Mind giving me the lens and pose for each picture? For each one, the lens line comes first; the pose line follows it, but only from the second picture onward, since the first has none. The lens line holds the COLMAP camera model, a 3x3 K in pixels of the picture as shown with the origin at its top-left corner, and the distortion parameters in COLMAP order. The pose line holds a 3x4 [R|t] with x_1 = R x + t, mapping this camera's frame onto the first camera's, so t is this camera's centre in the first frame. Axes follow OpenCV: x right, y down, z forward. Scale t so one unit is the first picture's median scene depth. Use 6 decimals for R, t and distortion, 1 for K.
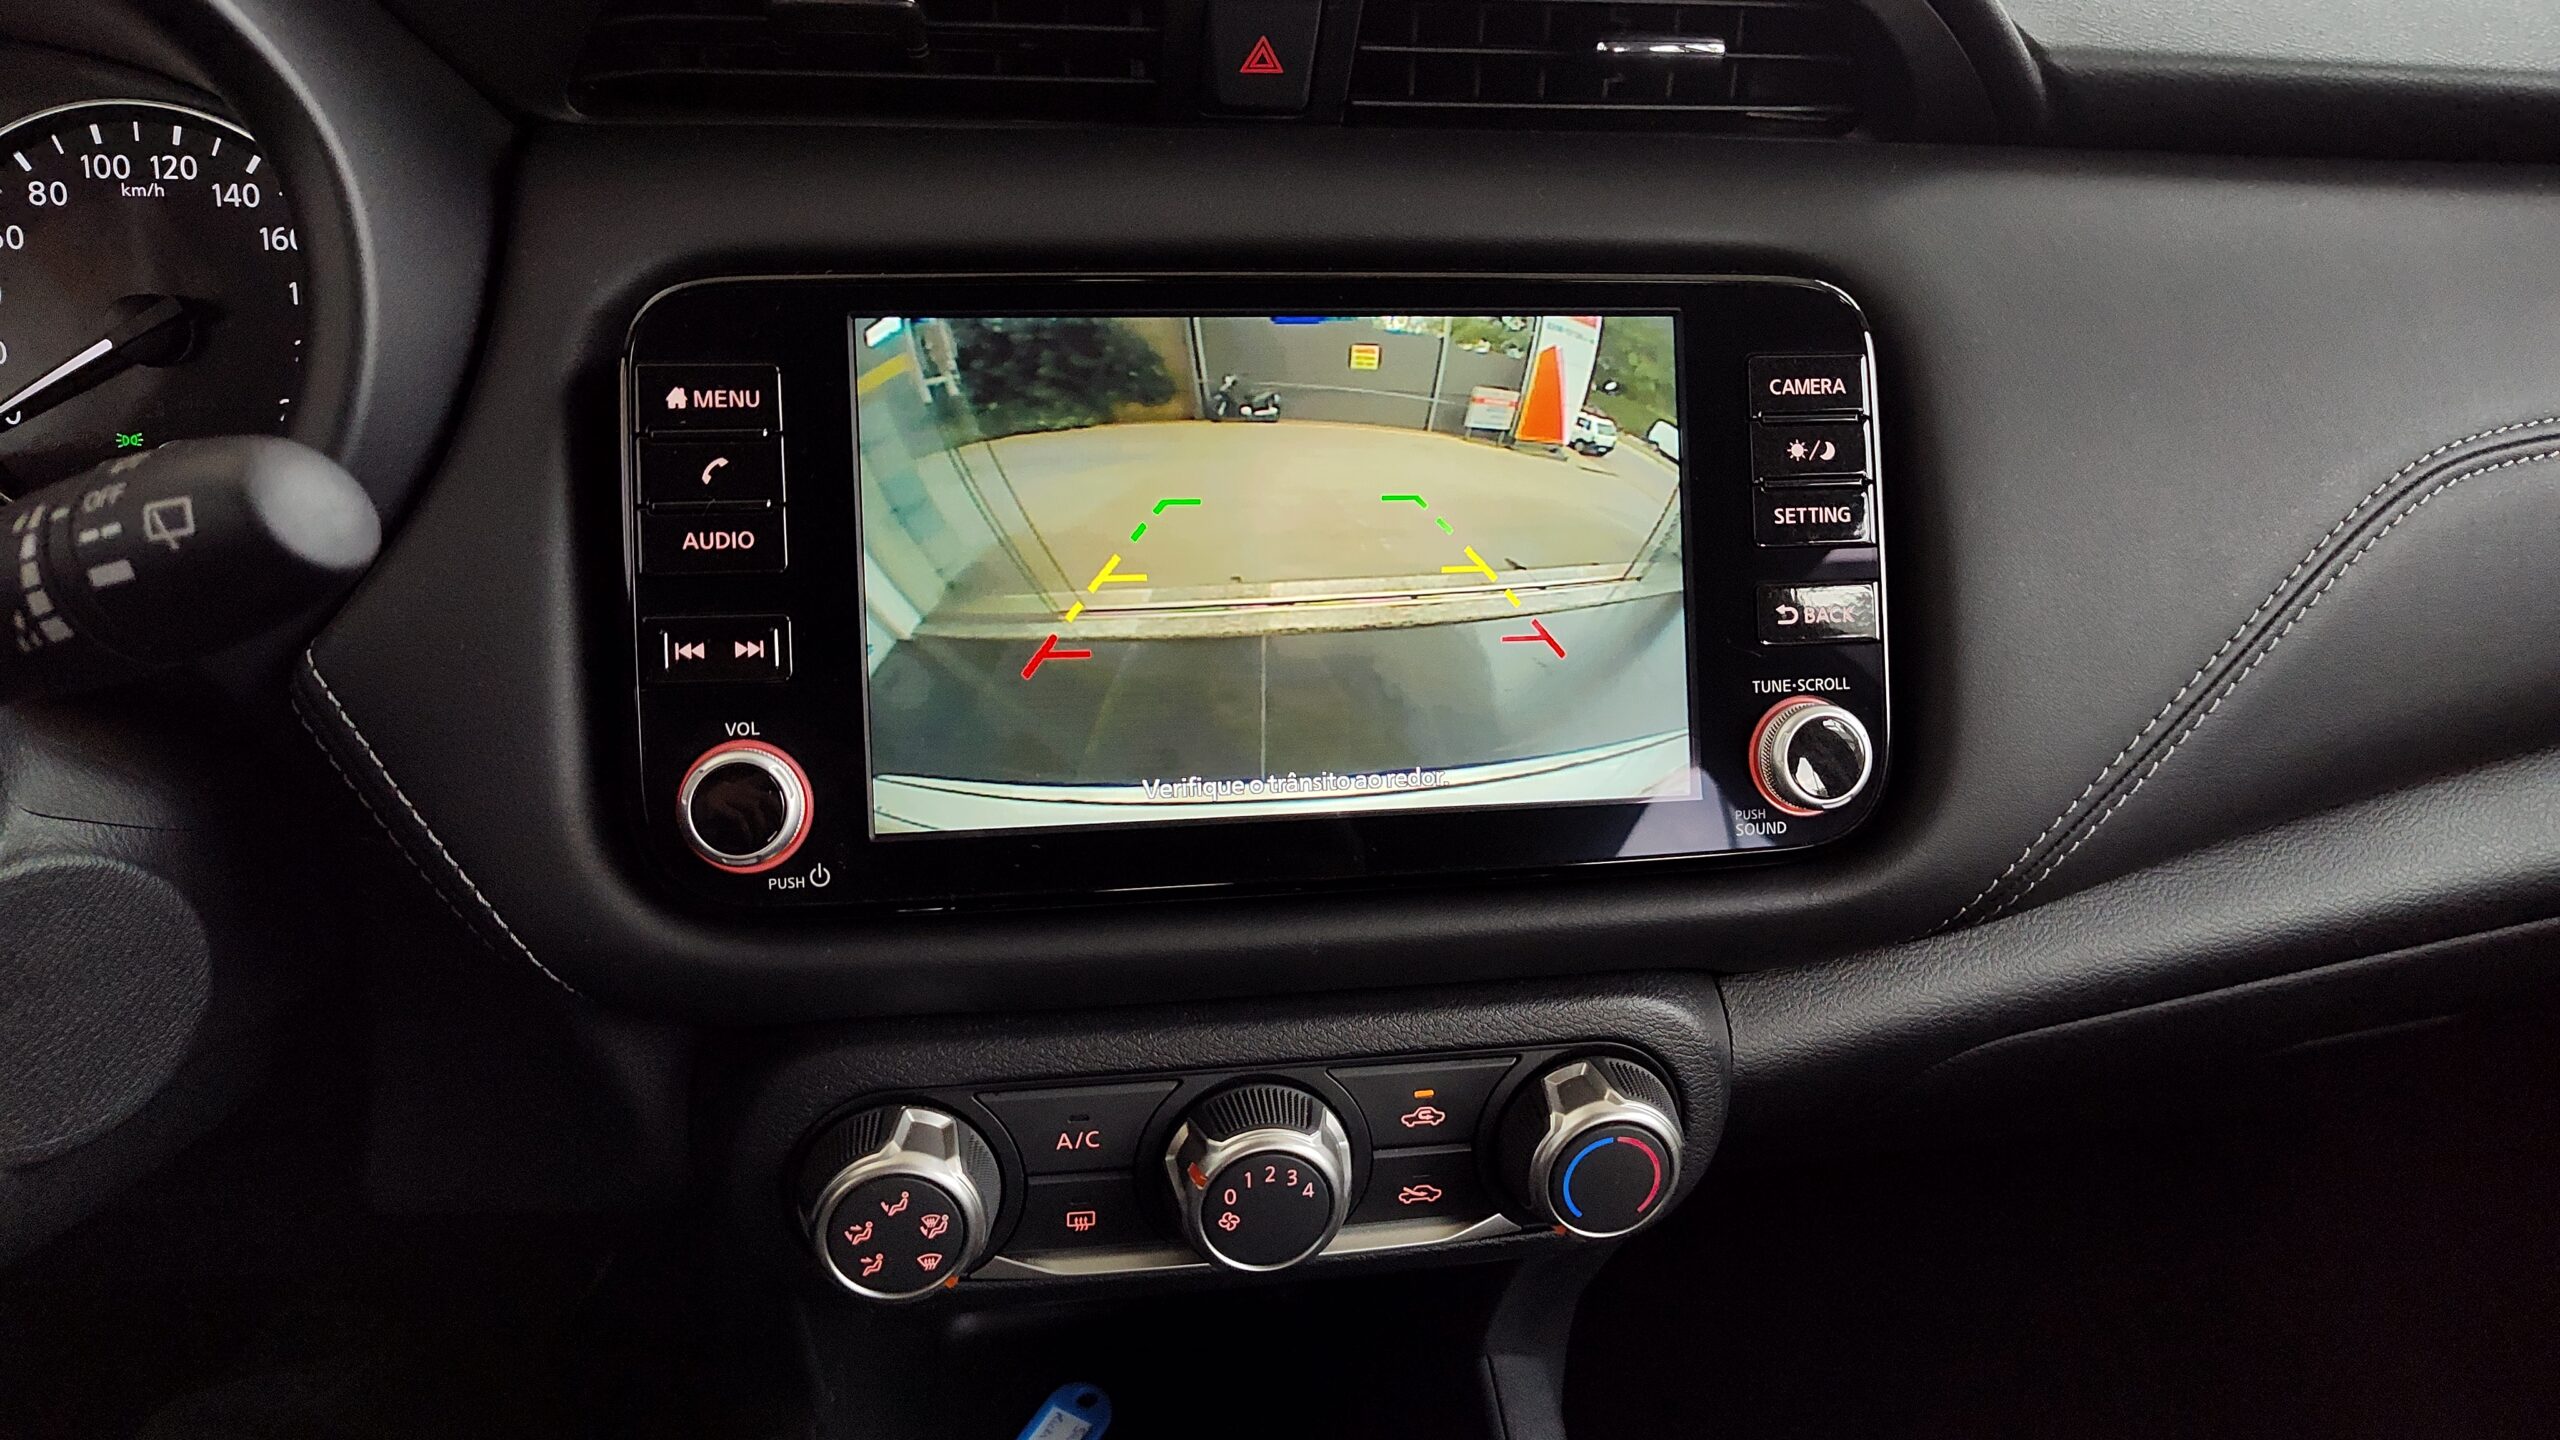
lens RADIAL K [[1784.4, 0, 1280.0], [0, 1784.4, 720.0], [0, 0, 1]] dist [-0.000506, -0.004831]
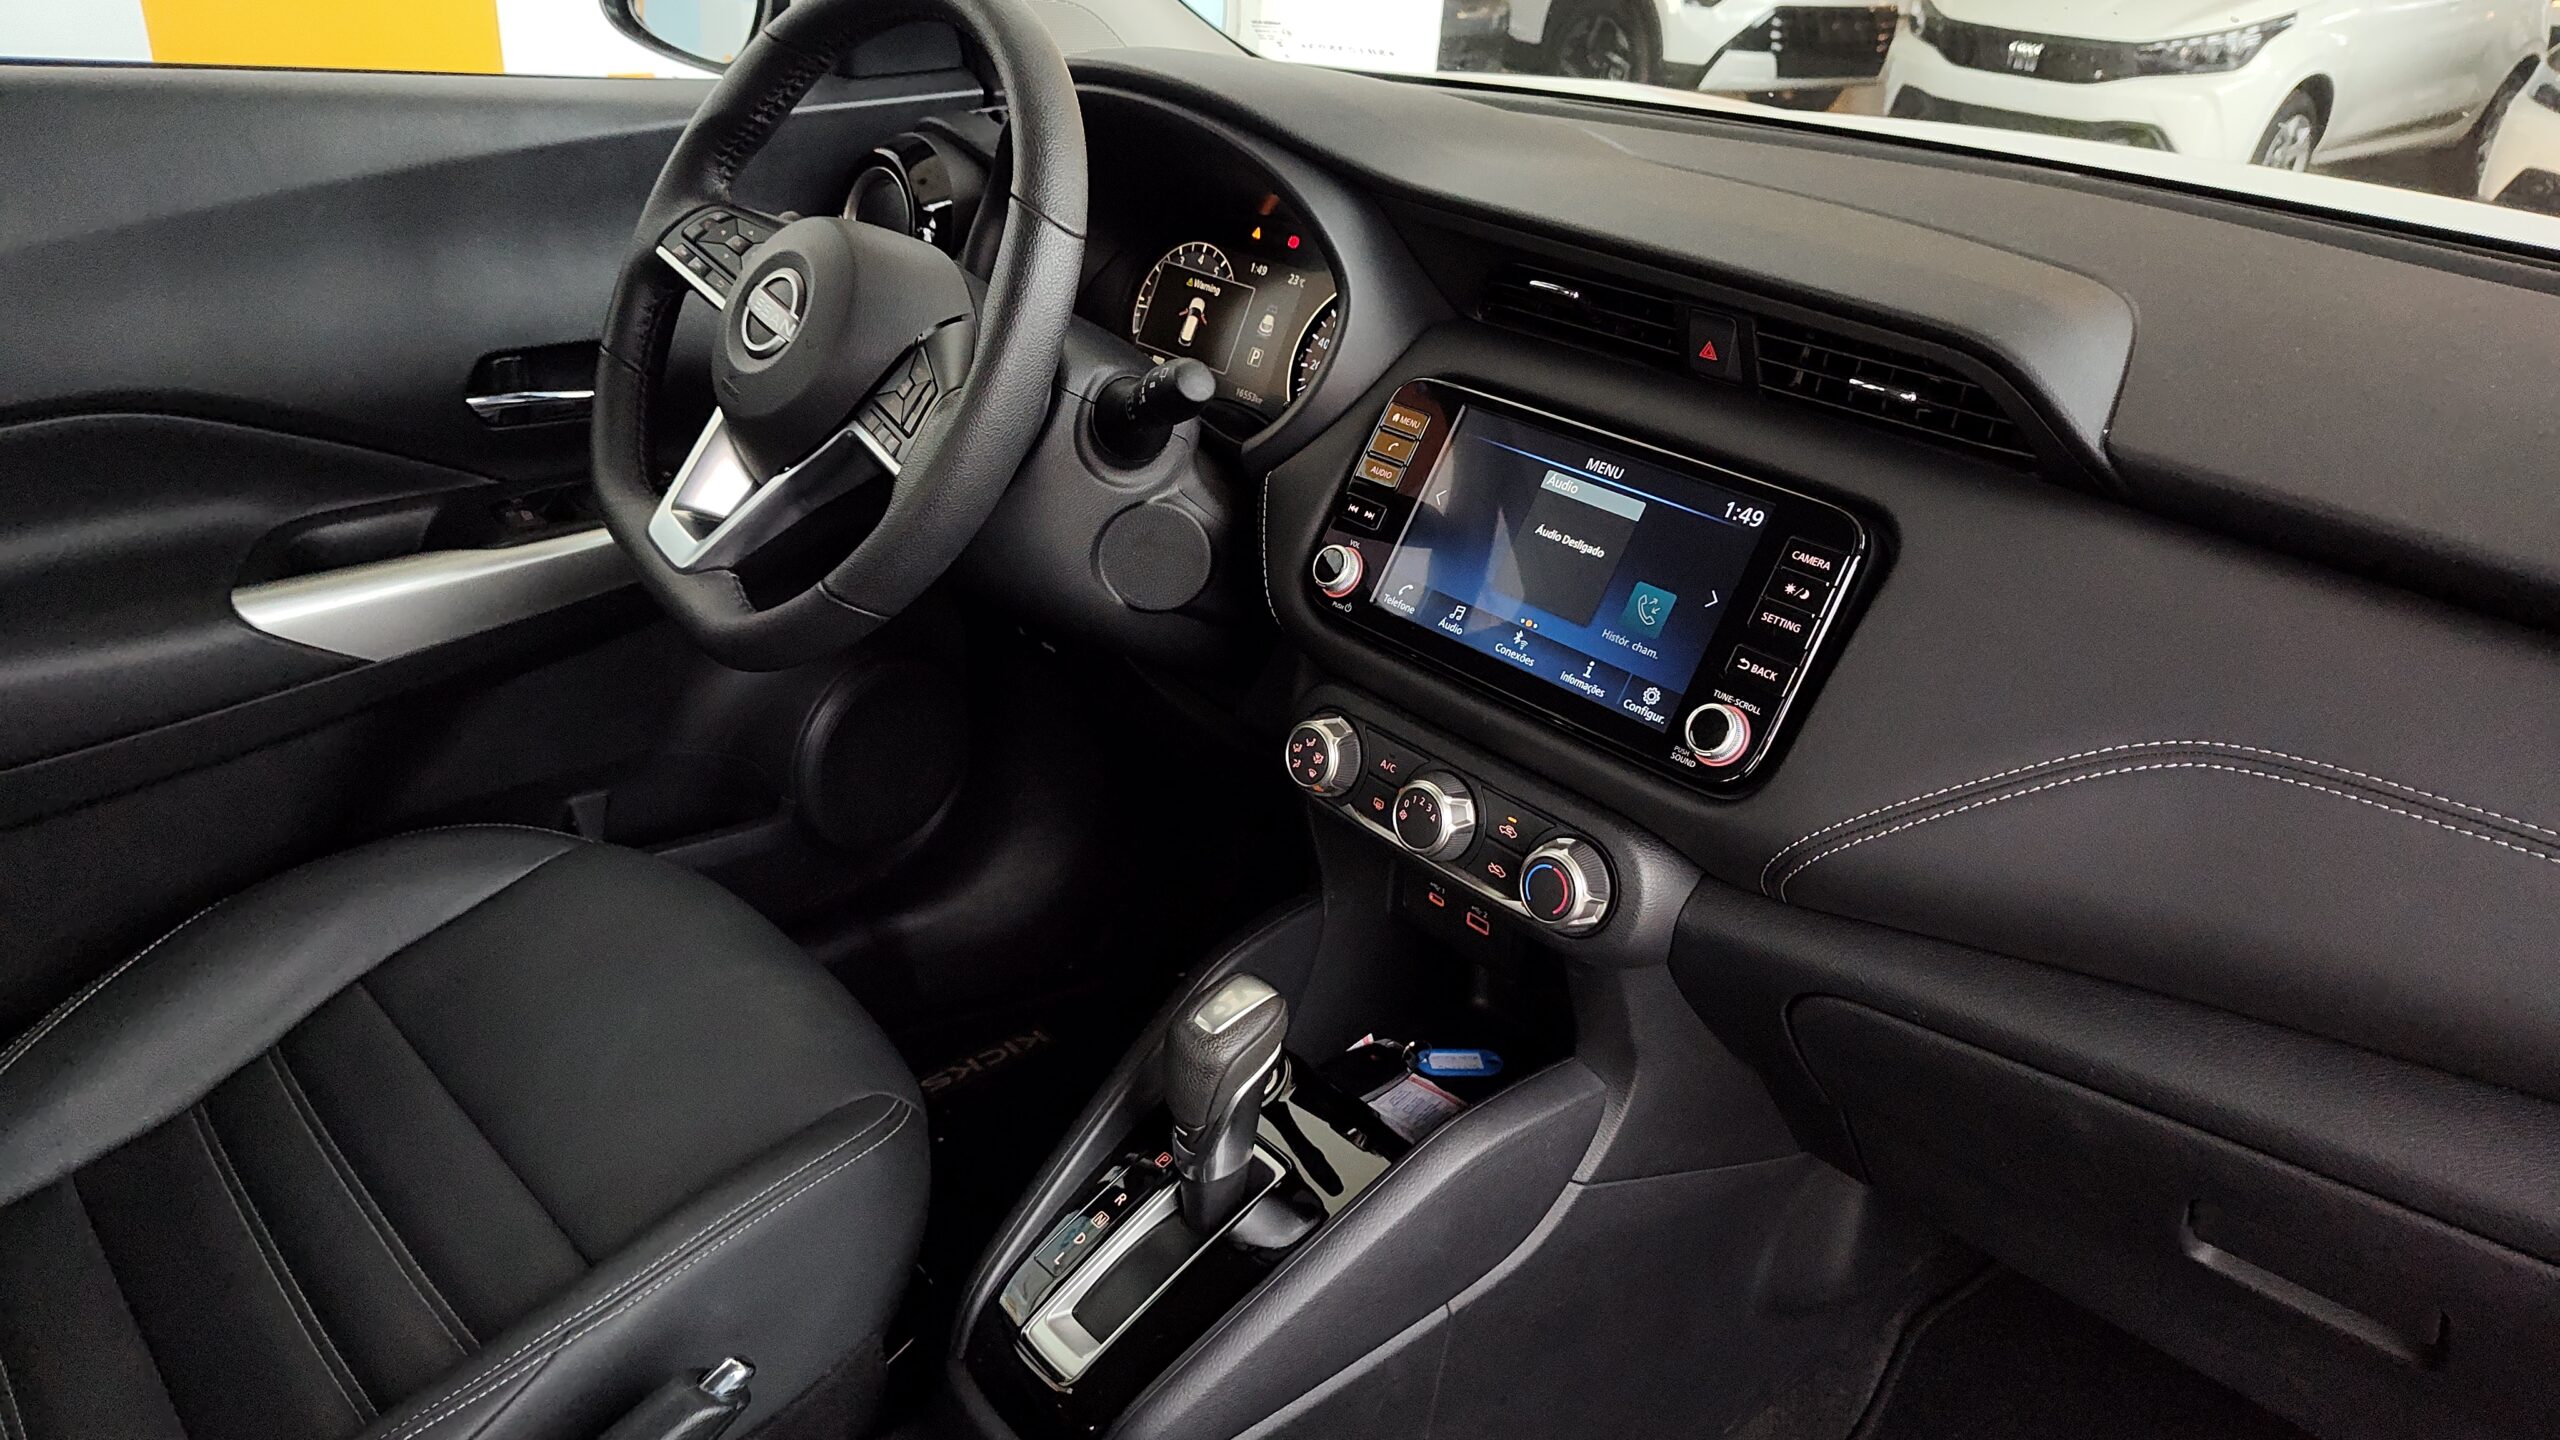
lens RADIAL K [[1784.4, 0, 1280.0], [0, 1784.4, 720.0], [0, 0, 1]] dist [-0.000506, -0.004831]
pose [[0.550164, 0.346726, -0.759671, 1.502073], [-0.455416, 0.887108, 0.075073, 0.077826], [0.699940, 0.304664, 0.645959, -0.566750]]
